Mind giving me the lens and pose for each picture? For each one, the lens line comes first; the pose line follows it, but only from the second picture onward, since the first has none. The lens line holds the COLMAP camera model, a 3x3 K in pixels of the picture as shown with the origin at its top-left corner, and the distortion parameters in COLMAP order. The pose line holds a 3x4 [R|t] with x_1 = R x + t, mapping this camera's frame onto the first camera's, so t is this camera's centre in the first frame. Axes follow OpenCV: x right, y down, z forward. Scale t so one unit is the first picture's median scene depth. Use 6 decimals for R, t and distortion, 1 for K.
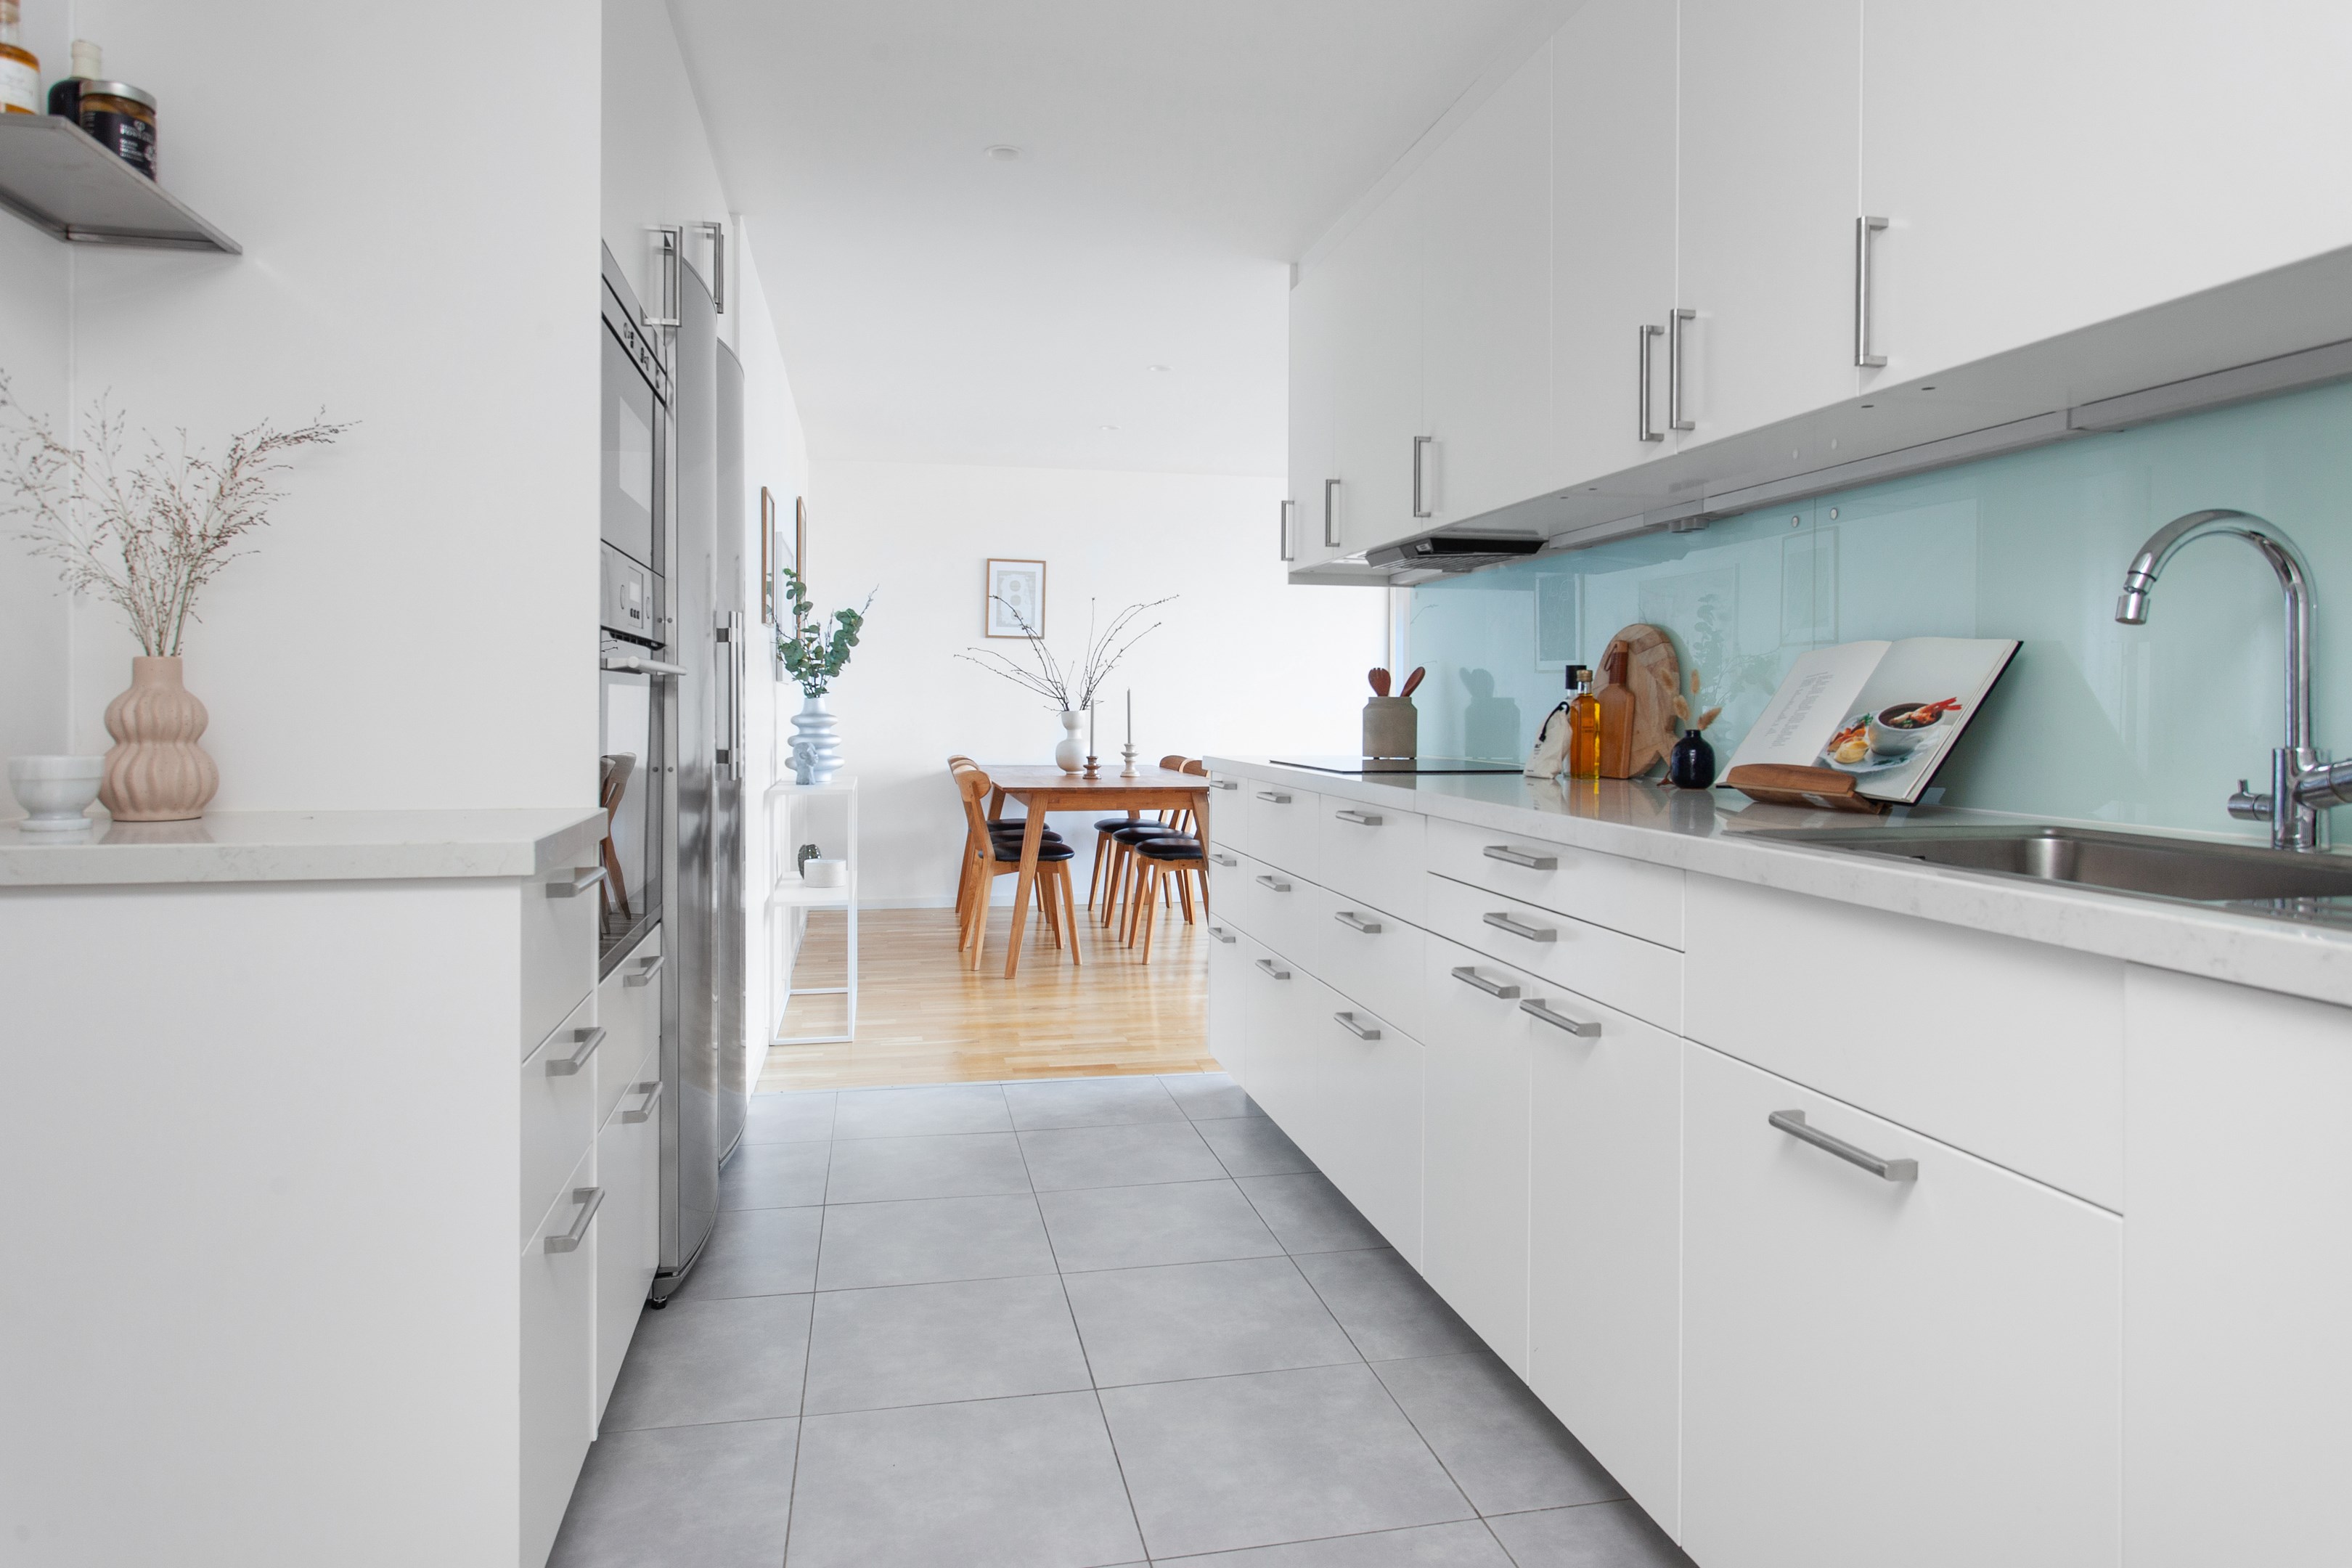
lens RADIAL K [[1345.5, 0, 1171.6], [0, 1345.5, 710.2], [0, 0, 1]] dist [0.000733, 0.001043]
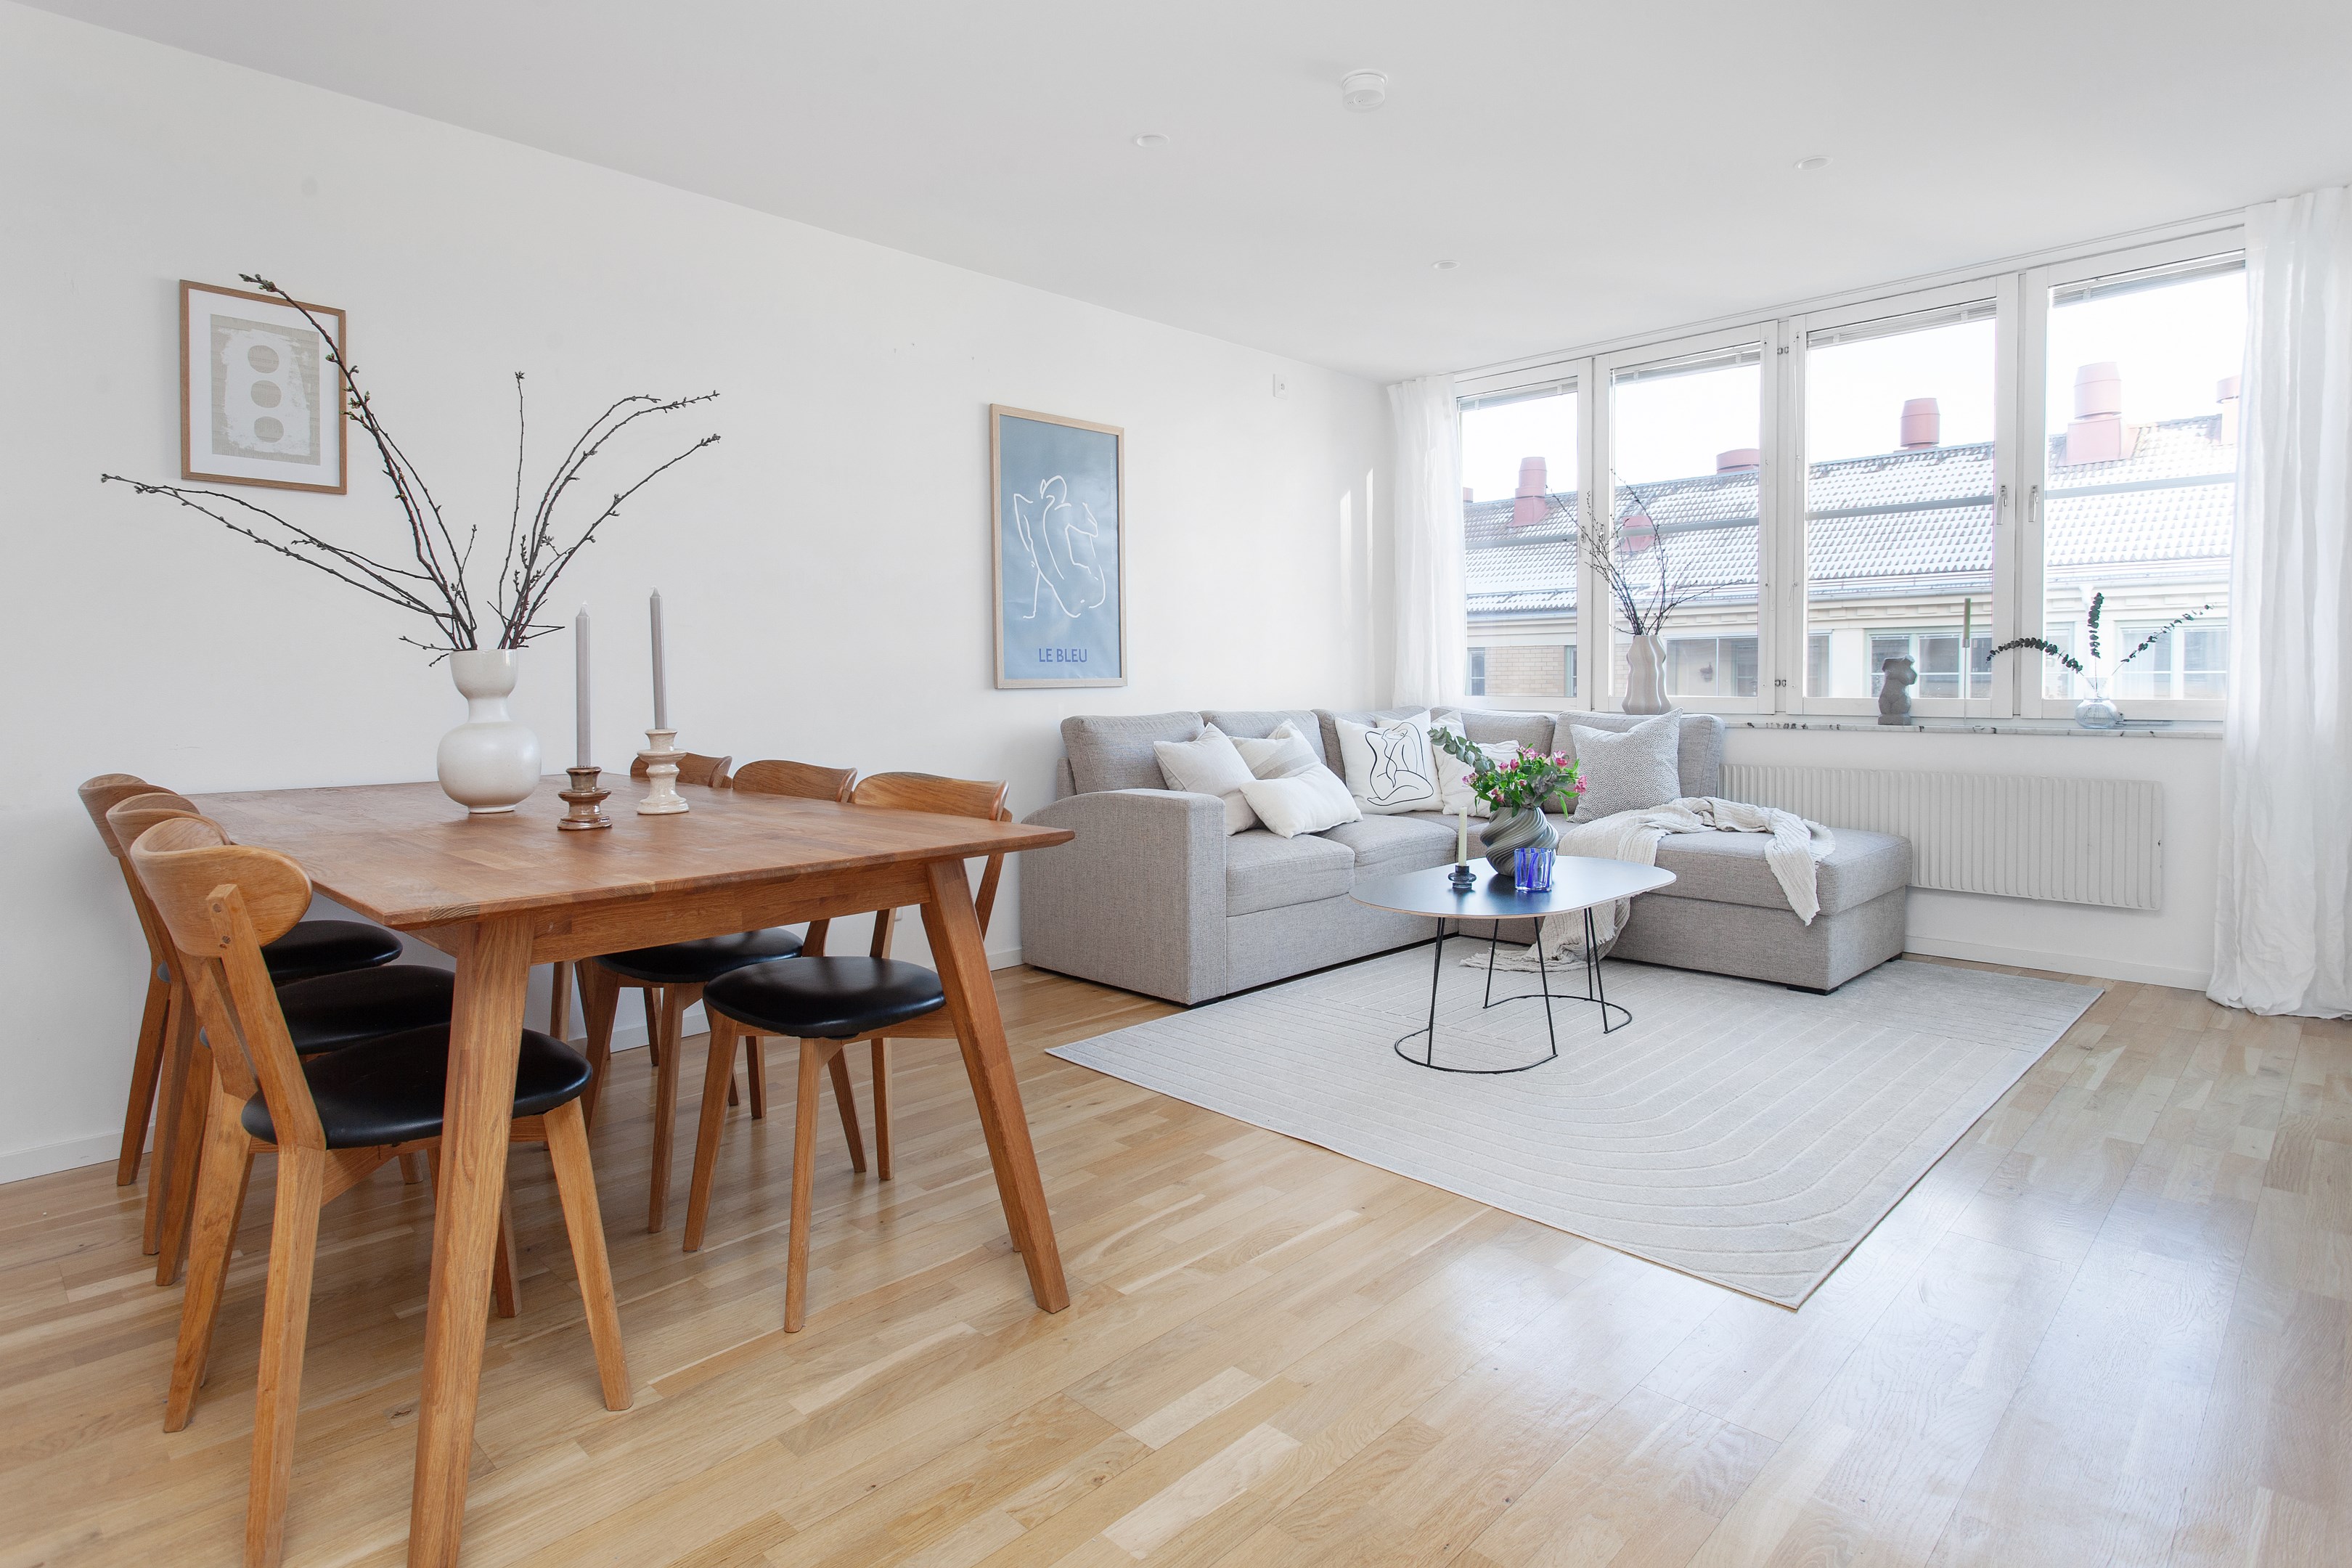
lens RADIAL K [[1254.2, 0, 1020.0], [0, 1254.2, 709.0], [0, 0, 1]] dist [-0.006010, -0.001048]
pose [[0.869935, -0.024937, 0.492535, -0.177209], [0.011262, 0.999465, 0.030712, 0.010286], [-0.493038, -0.021171, 0.869750, 0.916053]]
